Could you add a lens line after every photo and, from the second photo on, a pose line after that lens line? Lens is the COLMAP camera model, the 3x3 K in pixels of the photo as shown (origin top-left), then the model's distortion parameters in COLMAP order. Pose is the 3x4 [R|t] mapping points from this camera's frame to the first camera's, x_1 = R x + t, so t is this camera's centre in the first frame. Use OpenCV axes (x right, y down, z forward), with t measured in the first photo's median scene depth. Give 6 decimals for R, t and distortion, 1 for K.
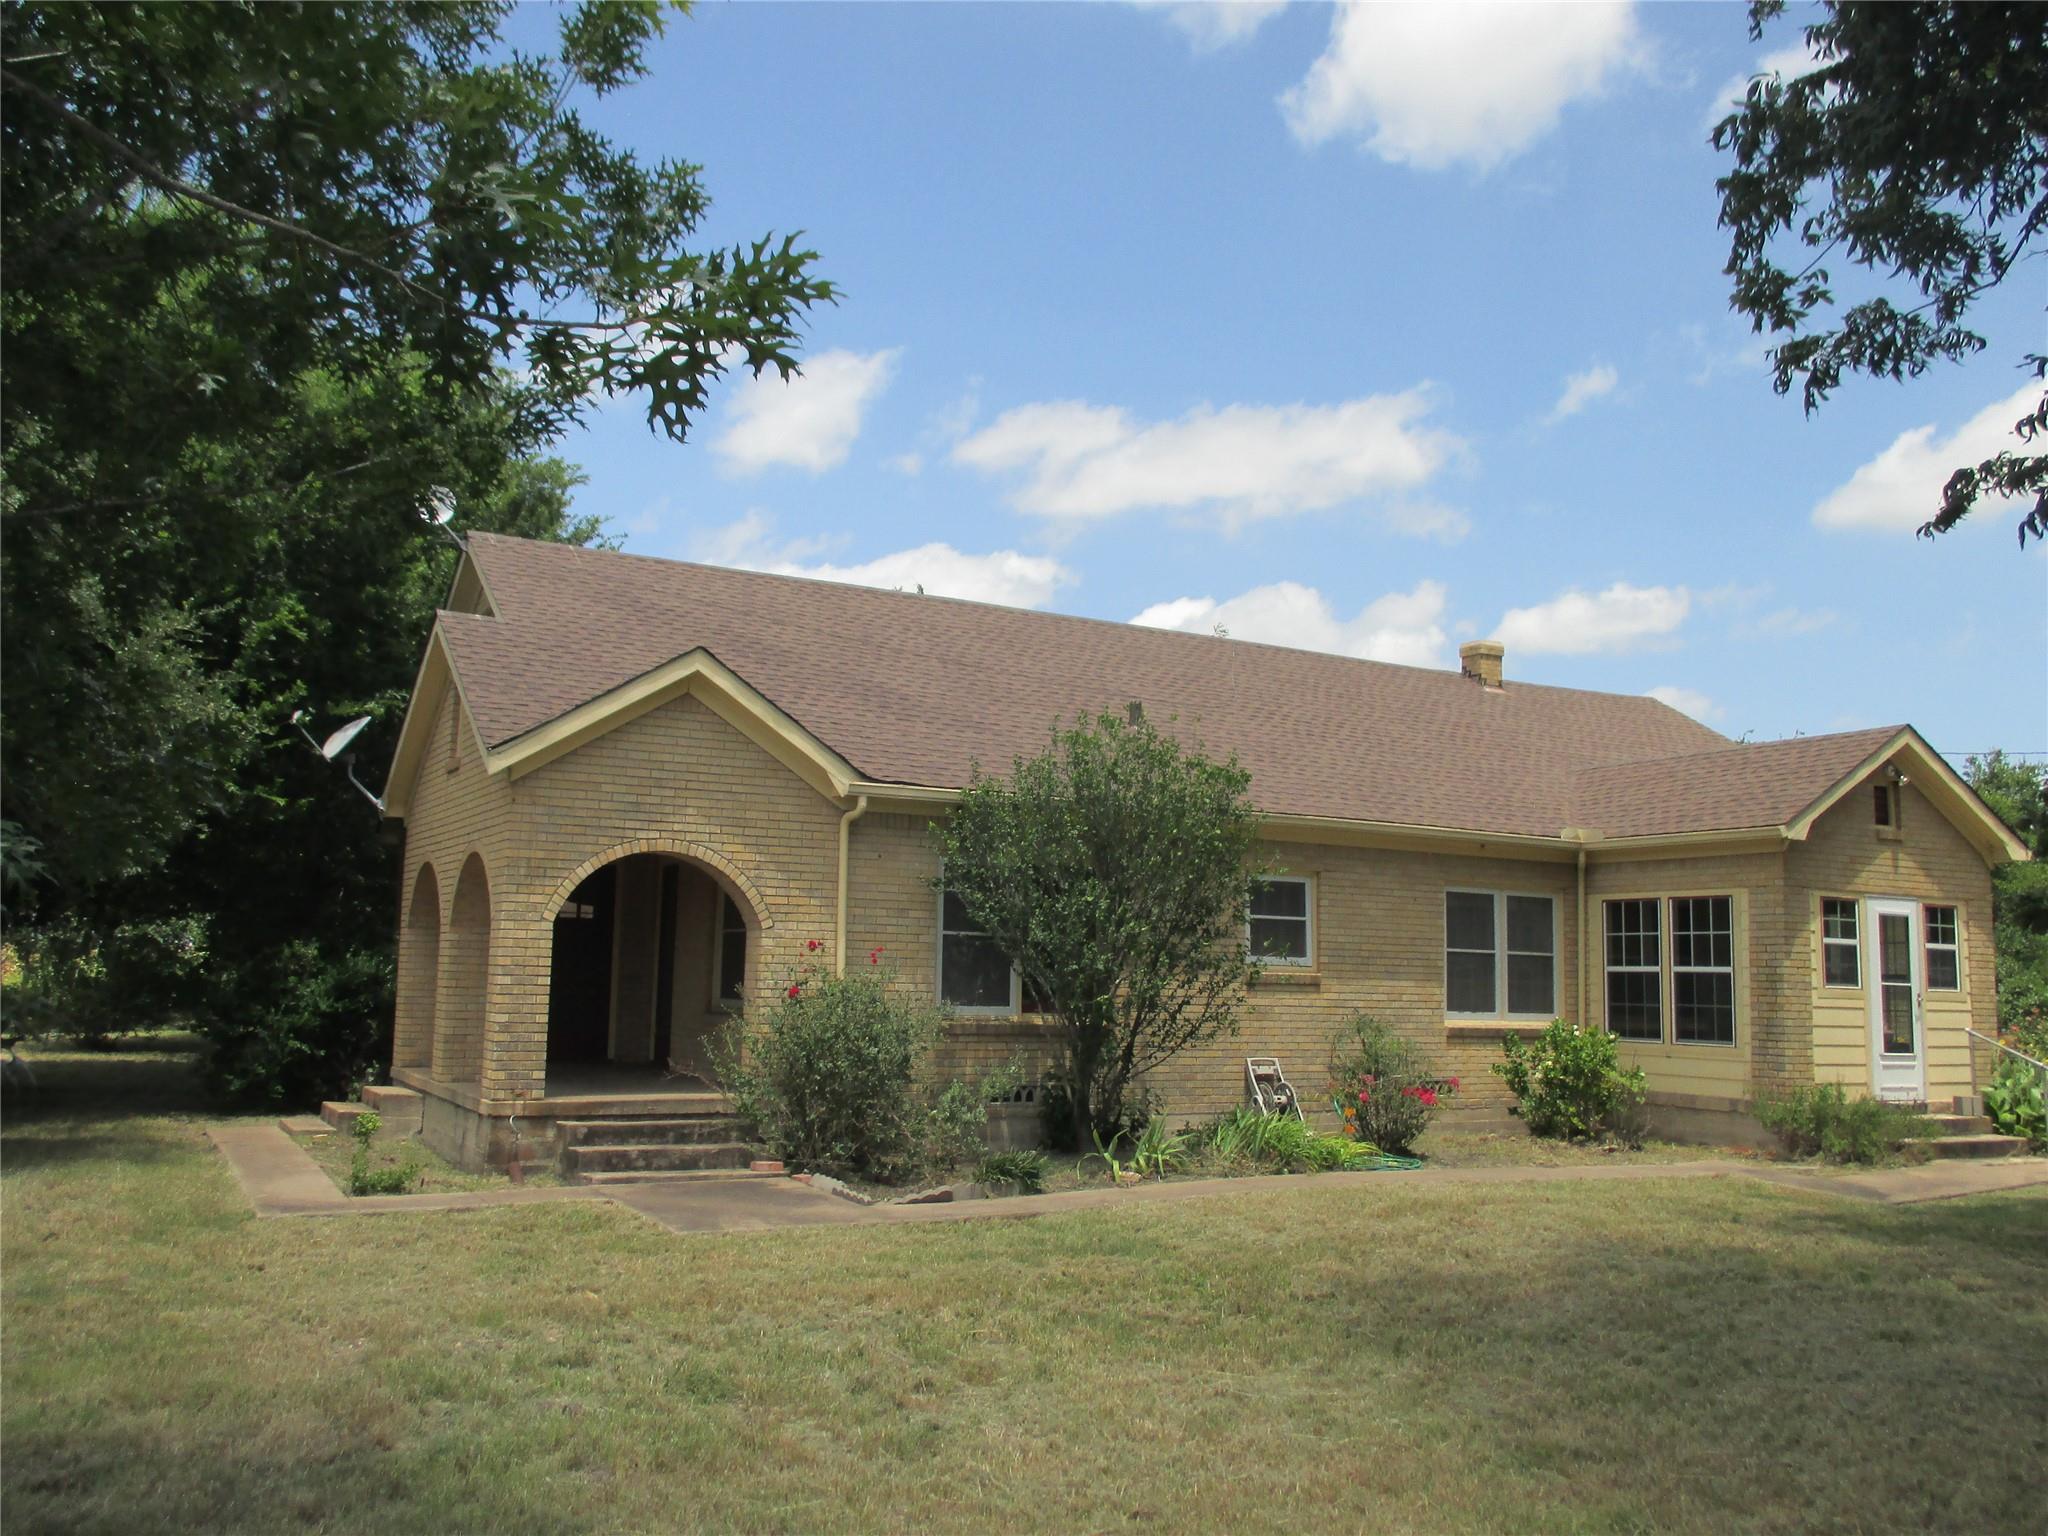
lens RADIAL K [[1718.9, 0, 1025.5], [0, 1718.9, 729.4], [0, 0, 1]] dist [-0.015670, 0.001184]
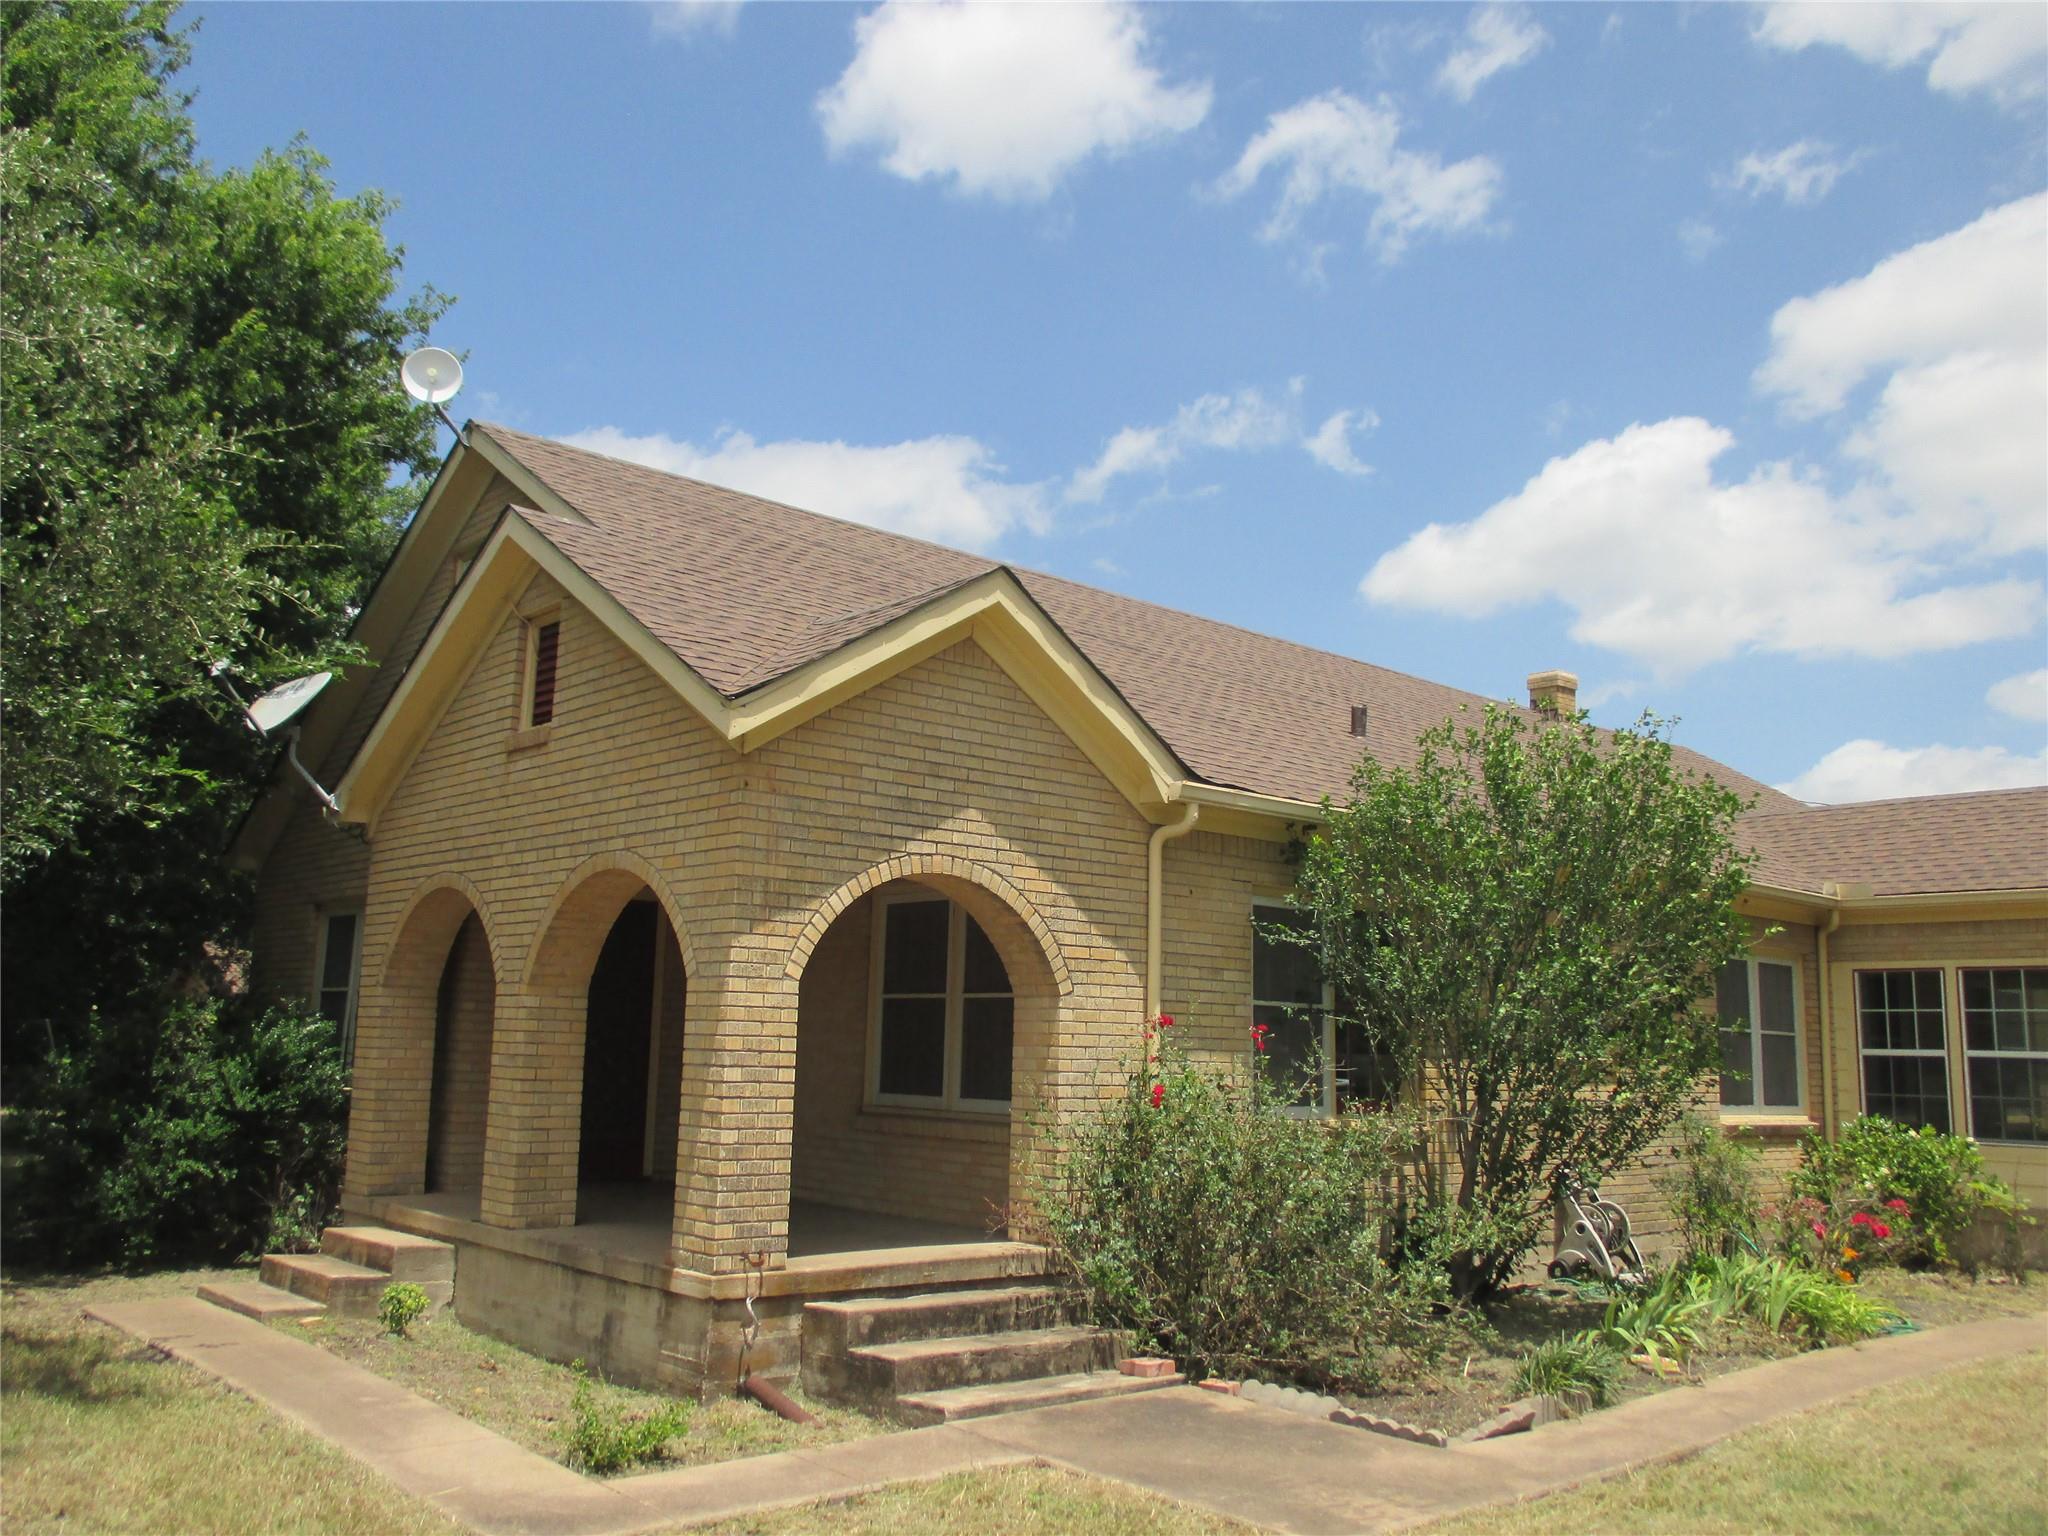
lens RADIAL K [[1718.9, 0, 1025.5], [0, 1718.9, 729.4], [0, 0, 1]] dist [-0.015670, 0.001184]
pose [[0.976789, 0.043623, 0.209716, -0.312735], [-0.035753, 0.998512, -0.041178, 0.040870], [-0.211200, 0.032725, 0.976895, 0.345229]]
